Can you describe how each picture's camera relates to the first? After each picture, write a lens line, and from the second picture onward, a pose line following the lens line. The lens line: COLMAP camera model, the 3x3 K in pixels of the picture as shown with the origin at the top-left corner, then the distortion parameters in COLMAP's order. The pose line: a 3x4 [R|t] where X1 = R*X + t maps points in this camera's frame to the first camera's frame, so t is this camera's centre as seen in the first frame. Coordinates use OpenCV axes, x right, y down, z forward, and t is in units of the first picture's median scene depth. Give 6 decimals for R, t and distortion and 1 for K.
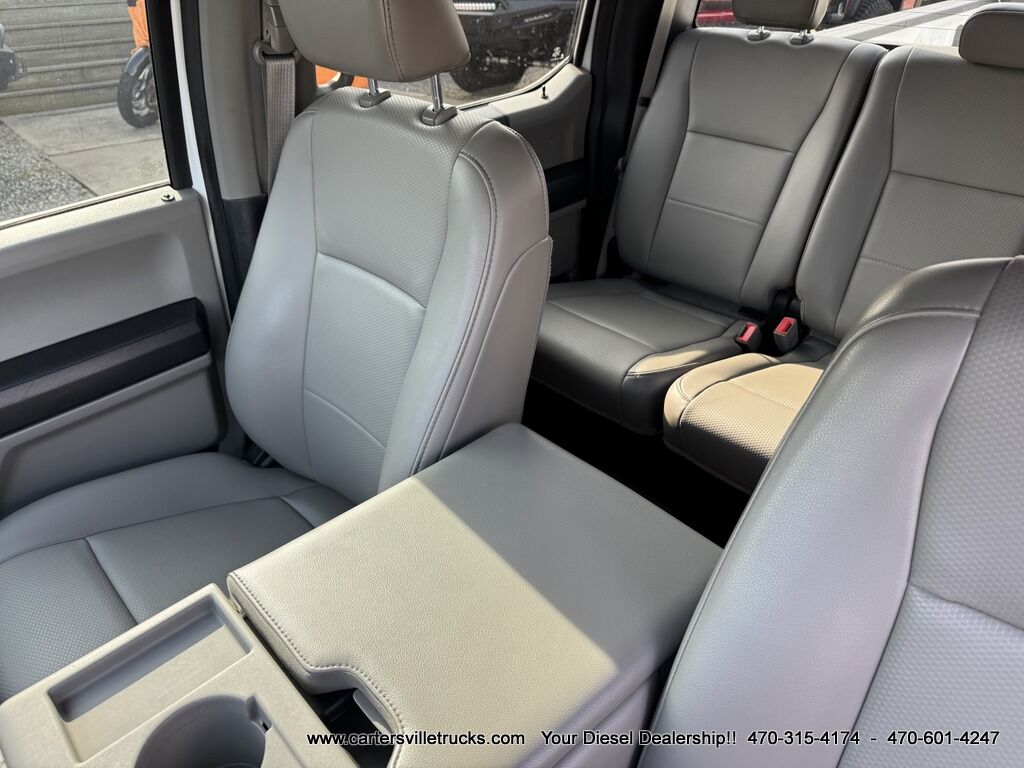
lens RADIAL K [[733.0, 0, 509.8], [0, 733.0, 396.1], [0, 0, 1]] dist [0.024527, -0.027894]
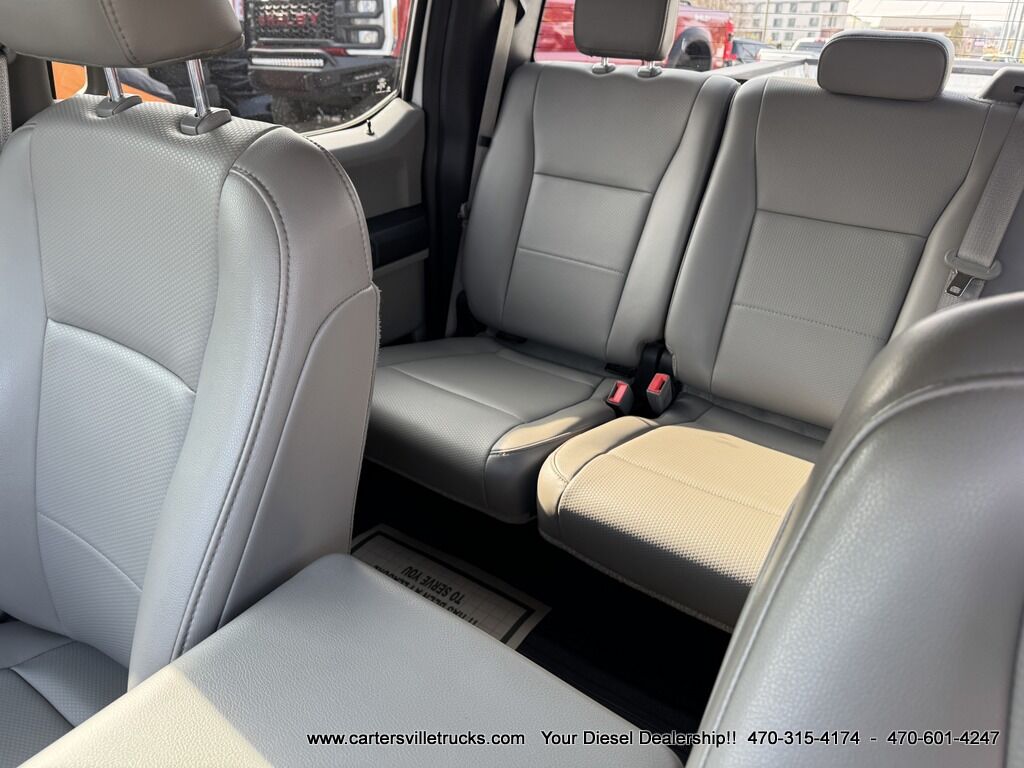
lens RADIAL K [[703.9, 0, 540.6], [0, 703.9, 412.6], [0, 0, 1]] dist [0.046500, -0.095342]
pose [[0.969471, -0.063779, 0.236767, 0.027297], [0.075845, 0.996226, -0.042198, -0.033328], [-0.233182, 0.058867, 0.970650, 0.193231]]
